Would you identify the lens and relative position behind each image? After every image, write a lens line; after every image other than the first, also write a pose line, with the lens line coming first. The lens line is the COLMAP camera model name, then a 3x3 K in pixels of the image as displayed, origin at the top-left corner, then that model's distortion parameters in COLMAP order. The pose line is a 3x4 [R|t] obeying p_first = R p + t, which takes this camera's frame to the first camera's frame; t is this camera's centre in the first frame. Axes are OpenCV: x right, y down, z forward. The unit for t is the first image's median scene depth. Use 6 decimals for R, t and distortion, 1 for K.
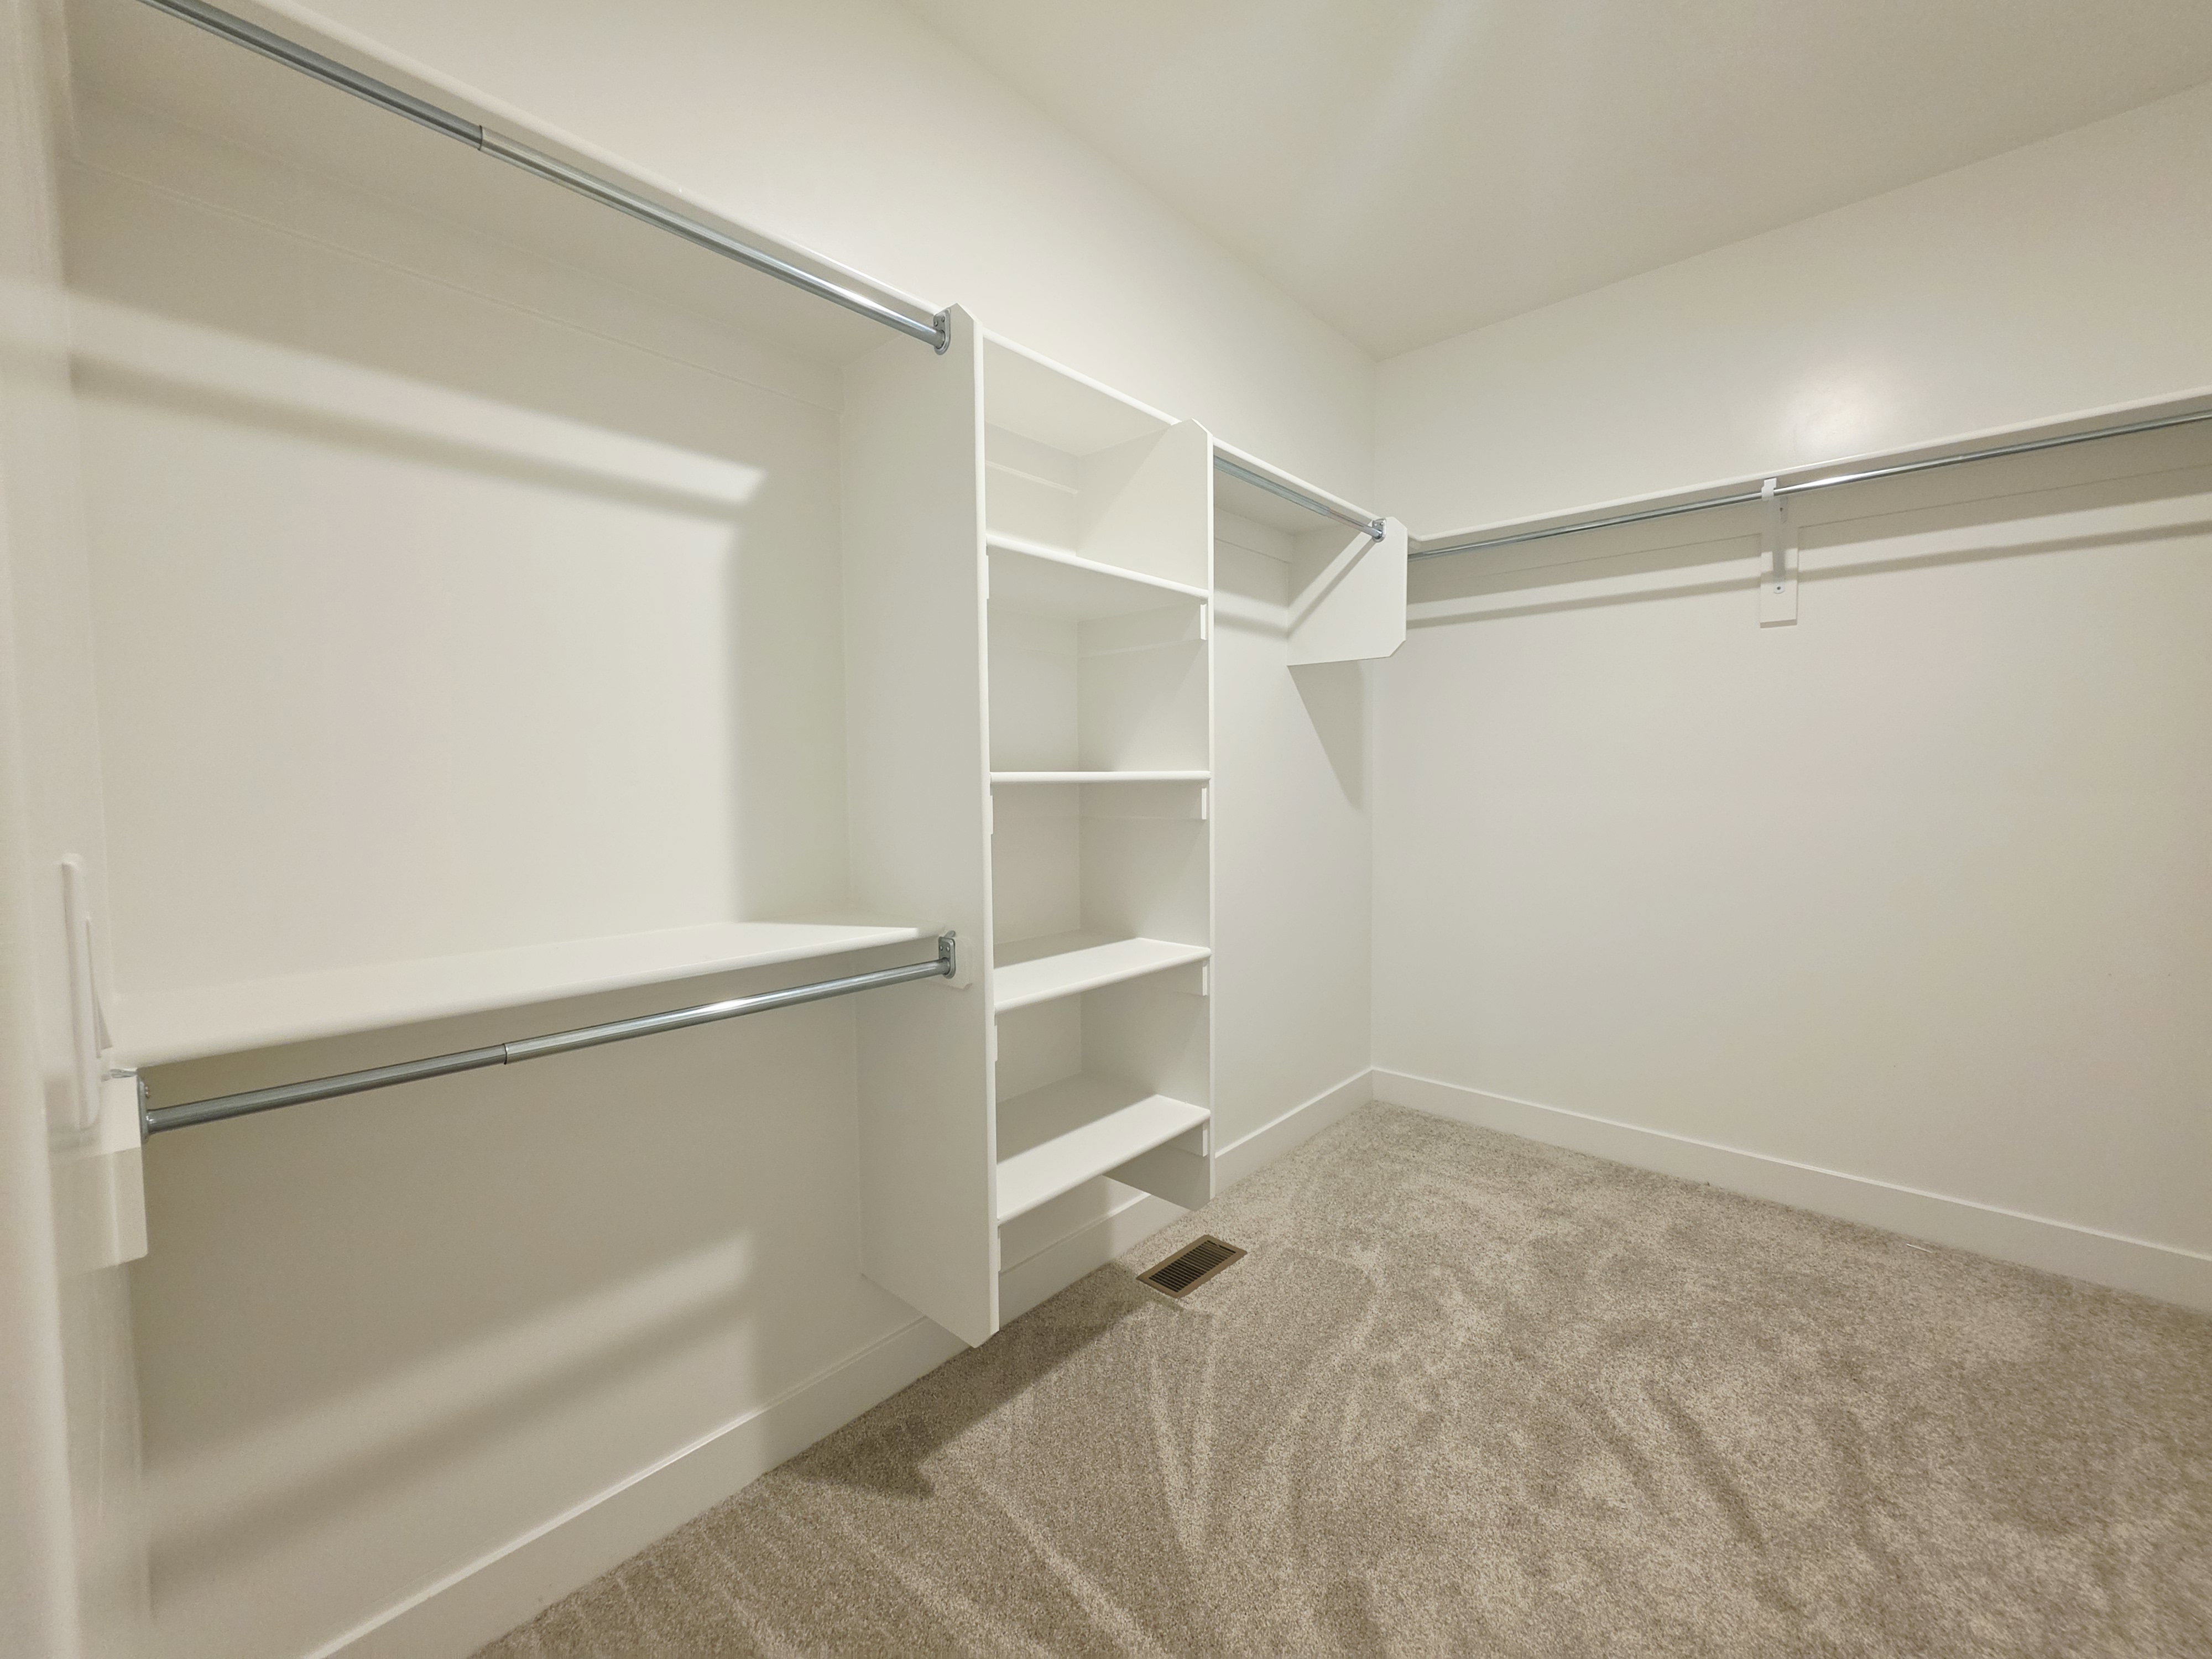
lens RADIAL K [[886.7, 0, 1101.1], [0, 886.7, 827.8], [0, 0, 1]] dist [-0.006958, 0.002054]
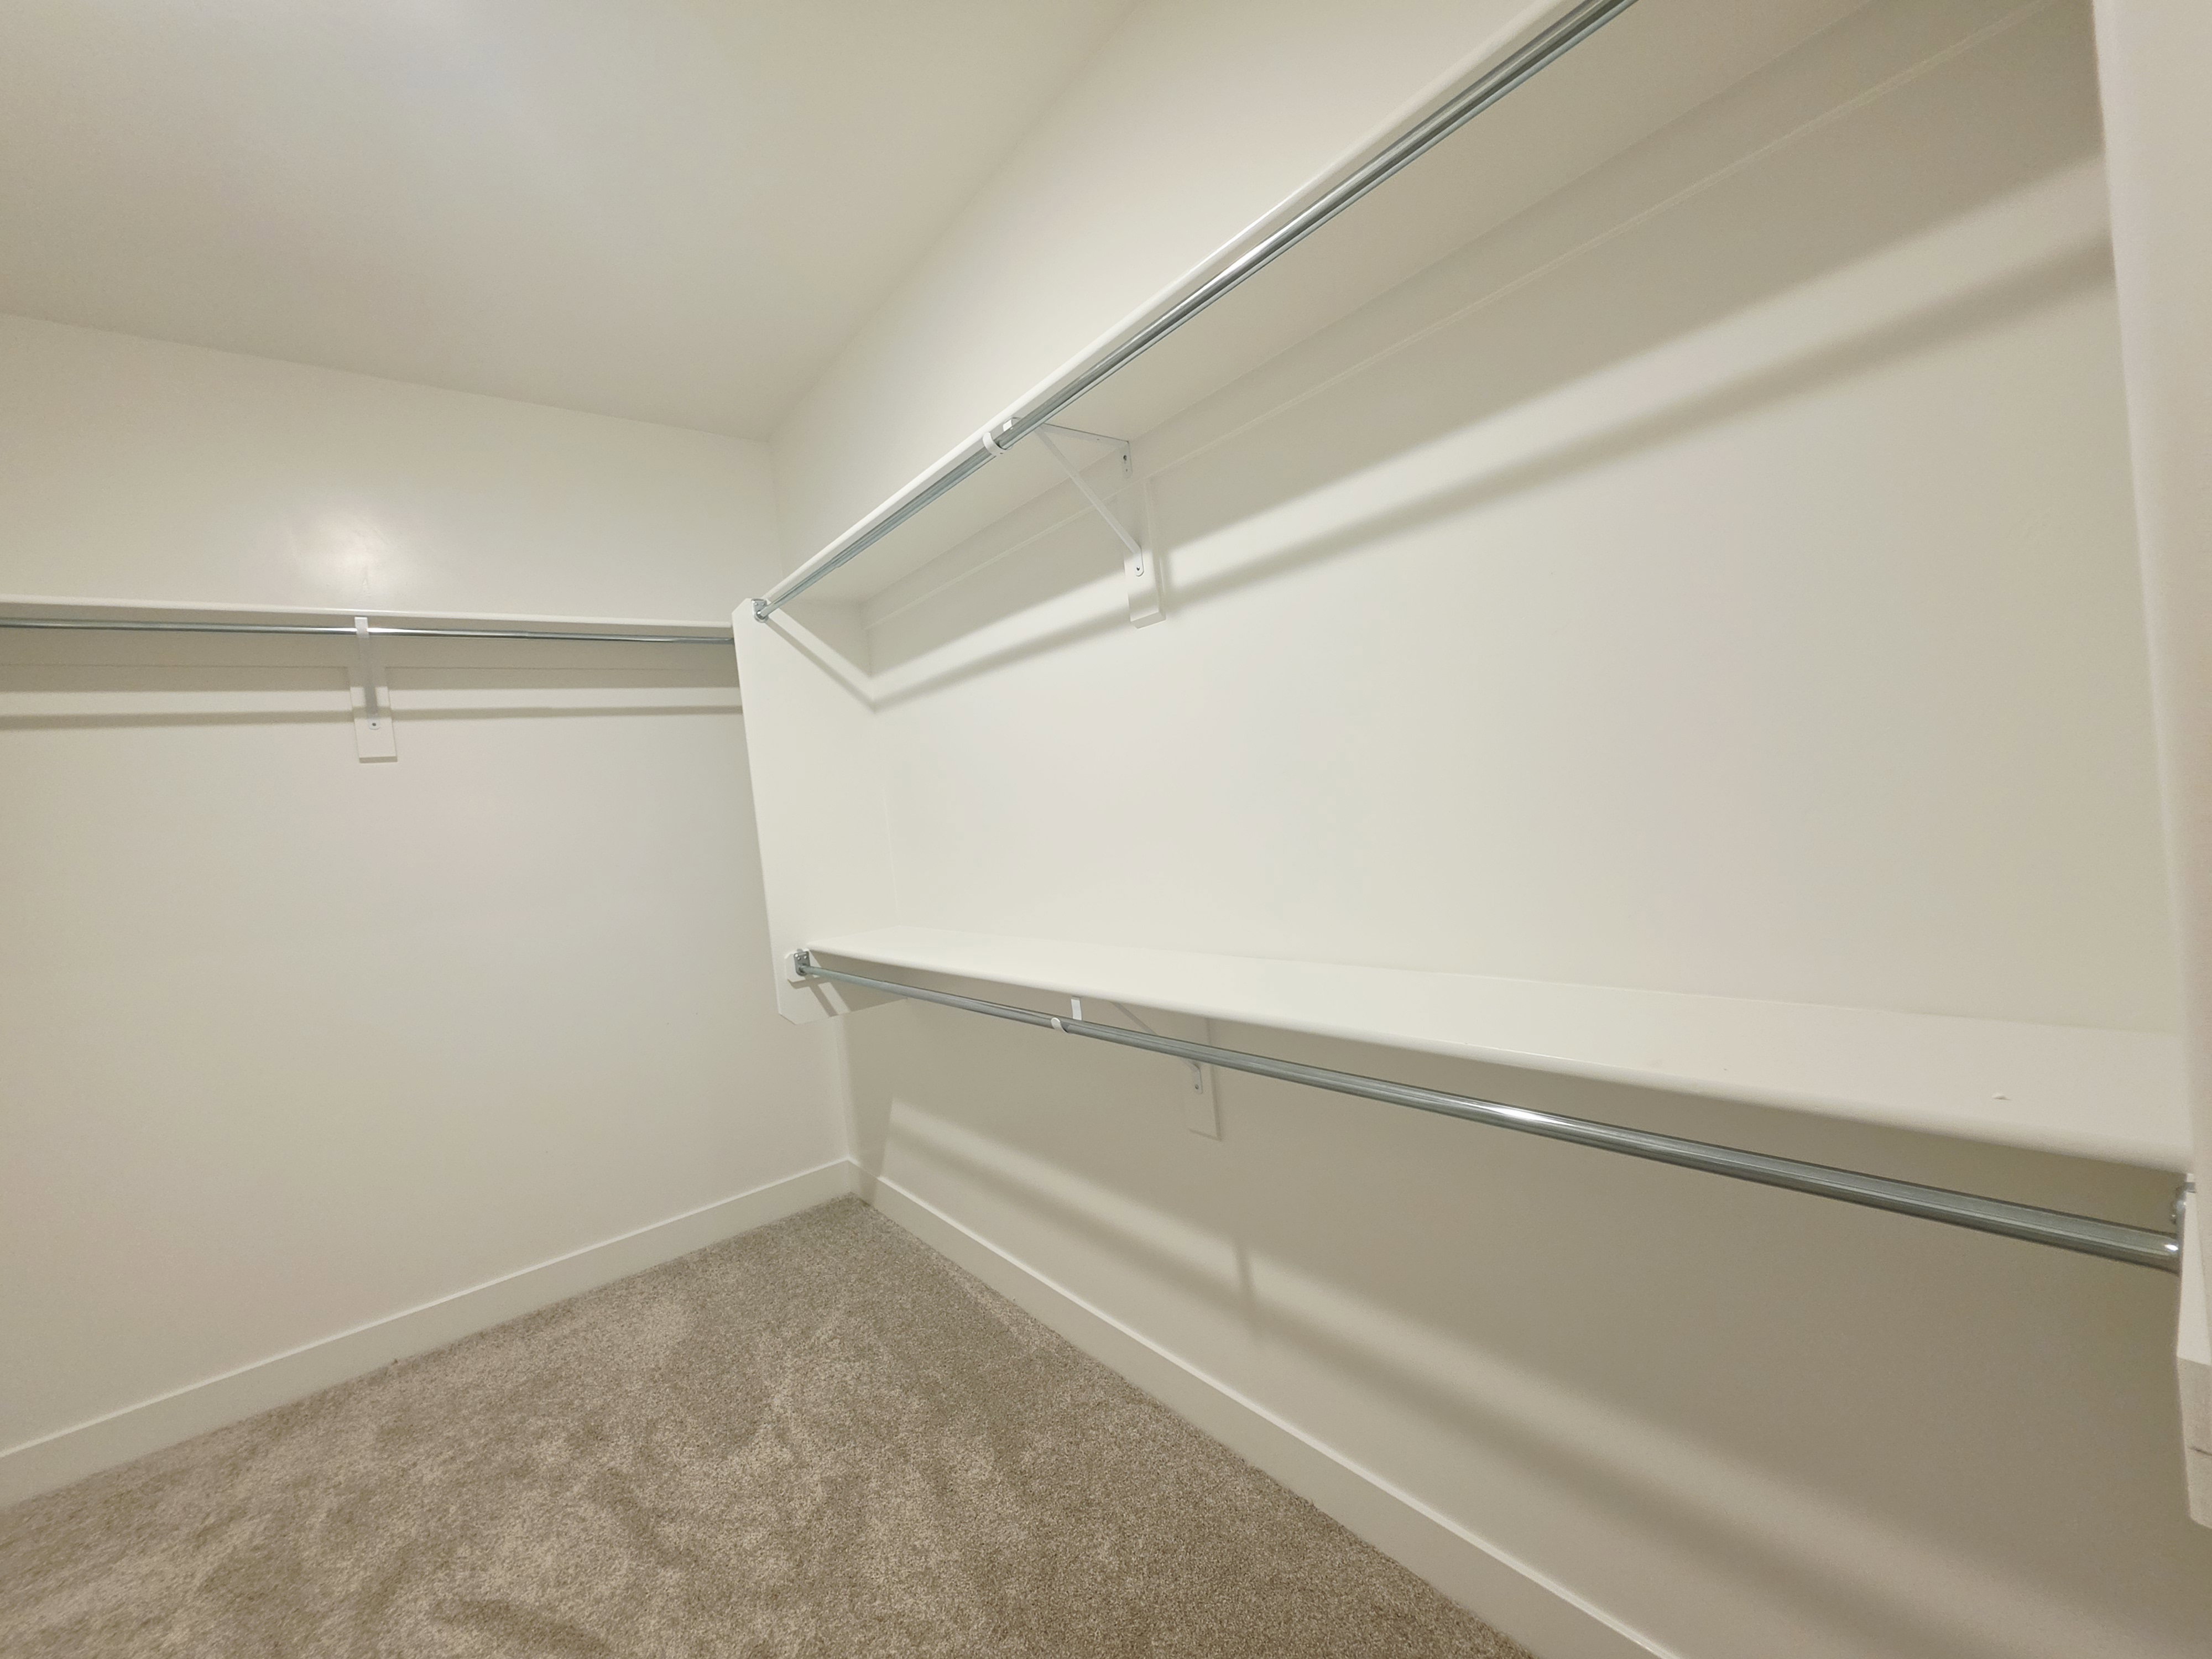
lens RADIAL K [[886.7, 0, 1105.0], [0, 886.7, 828.7], [0, 0, 1]] dist [-0.006958, 0.002054]
pose [[0.147708, -0.032517, 0.988496, -0.105236], [0.164241, 0.986388, 0.007905, -0.031244], [-0.975299, 0.161184, 0.151038, 0.074939]]
